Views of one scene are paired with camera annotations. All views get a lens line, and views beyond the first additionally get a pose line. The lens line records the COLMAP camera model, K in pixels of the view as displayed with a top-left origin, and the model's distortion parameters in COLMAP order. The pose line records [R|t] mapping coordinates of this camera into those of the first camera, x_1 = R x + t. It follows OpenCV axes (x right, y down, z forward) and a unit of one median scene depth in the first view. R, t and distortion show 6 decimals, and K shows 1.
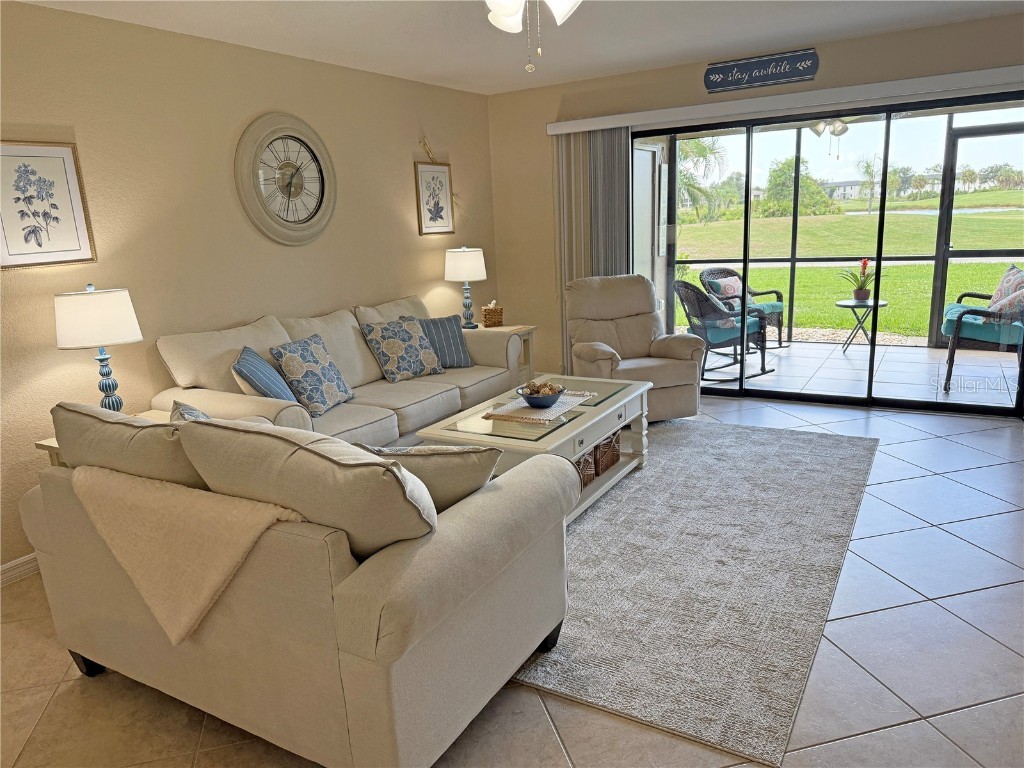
lens RADIAL K [[714.3, 0, 511.4], [0, 714.3, 389.8], [0, 0, 1]] dist [0.063663, -0.073544]
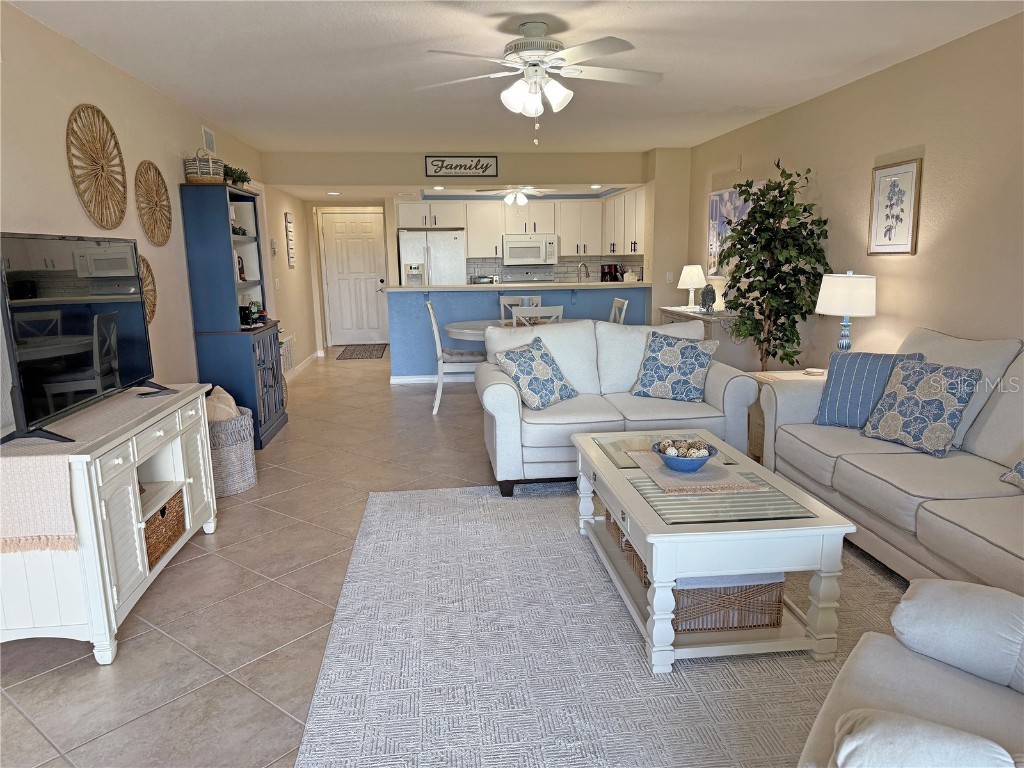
lens RADIAL K [[722.3, 0, 513.3], [0, 722.3, 386.5], [0, 0, 1]] dist [0.094229, -0.152159]
pose [[-0.799415, 0.170073, -0.576204, 0.541234], [-0.085286, 0.917255, 0.389062, -0.302887], [0.594695, 0.360164, -0.718763, 1.198650]]
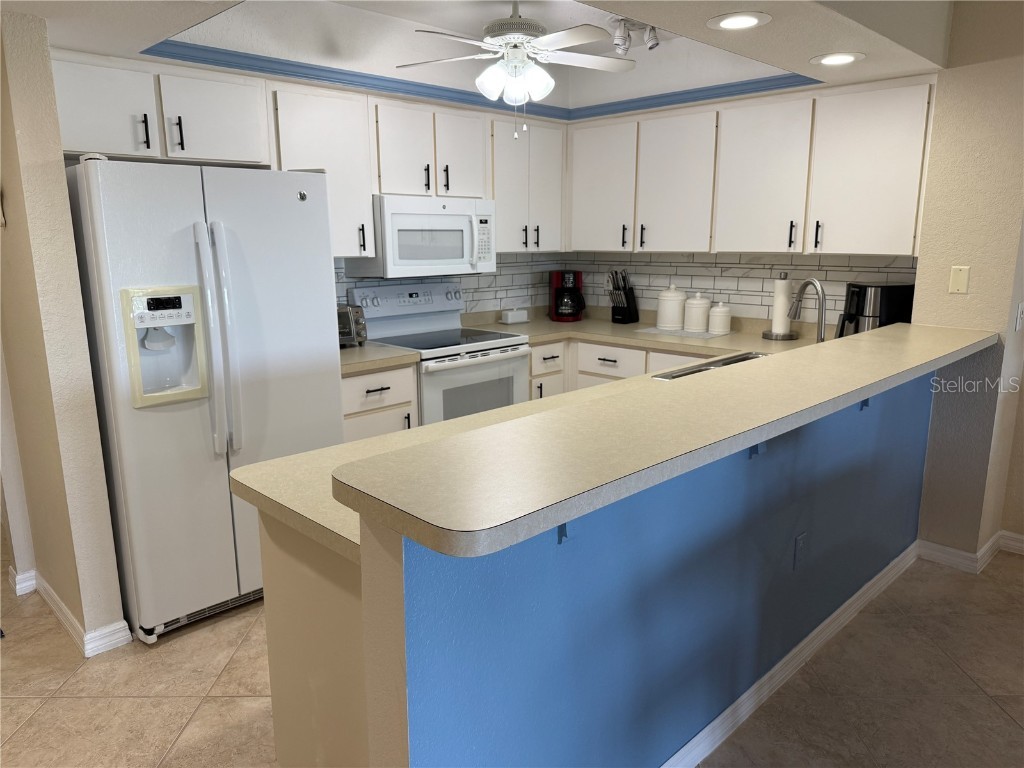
lens RADIAL K [[722.3, 0, 513.3], [0, 722.3, 386.5], [0, 0, 1]] dist [0.094229, -0.152159]
pose [[-0.251787, 0.251190, -0.934616, -0.030515], [-0.209289, 0.928744, 0.305994, 0.057397], [0.944882, 0.272650, -0.181274, -0.239296]]
